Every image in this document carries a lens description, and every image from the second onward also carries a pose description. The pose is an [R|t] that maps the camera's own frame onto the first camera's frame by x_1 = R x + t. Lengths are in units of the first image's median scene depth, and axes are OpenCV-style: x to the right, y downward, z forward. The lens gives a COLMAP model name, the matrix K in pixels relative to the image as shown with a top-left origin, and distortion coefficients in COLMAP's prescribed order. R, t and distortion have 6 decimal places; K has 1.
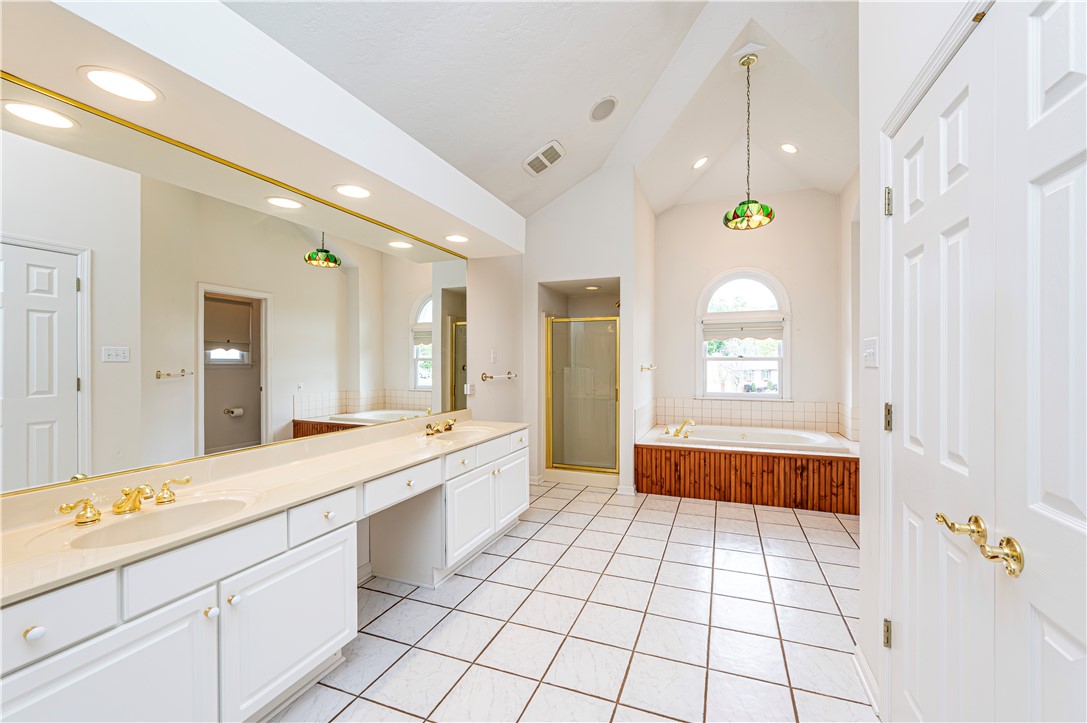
lens RADIAL K [[437.1, 0, 566.2], [0, 437.1, 362.4], [0, 0, 1]] dist [0.001149, -0.000302]
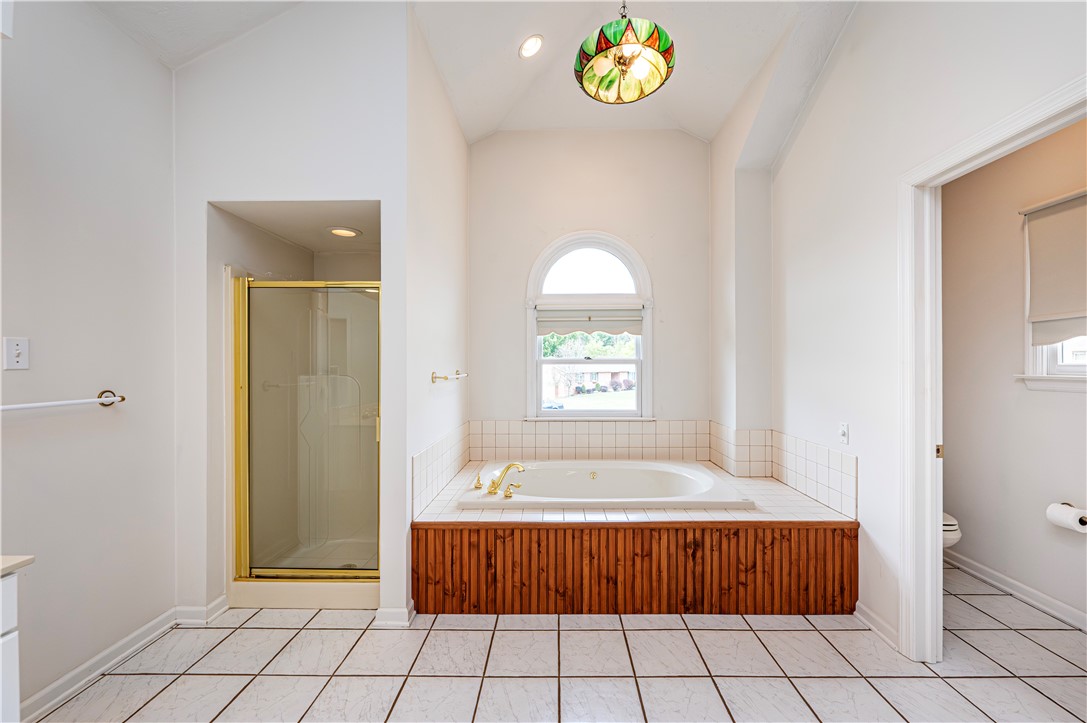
lens RADIAL K [[437.1, 0, 546.7], [0, 437.1, 364.7], [0, 0, 1]] dist [0.001149, -0.000302]
pose [[0.948429, -0.001173, 0.316987, 0.145852], [0.002023, 0.999995, -0.002350, -0.001857], [-0.316983, 0.002870, 0.948427, 0.454502]]
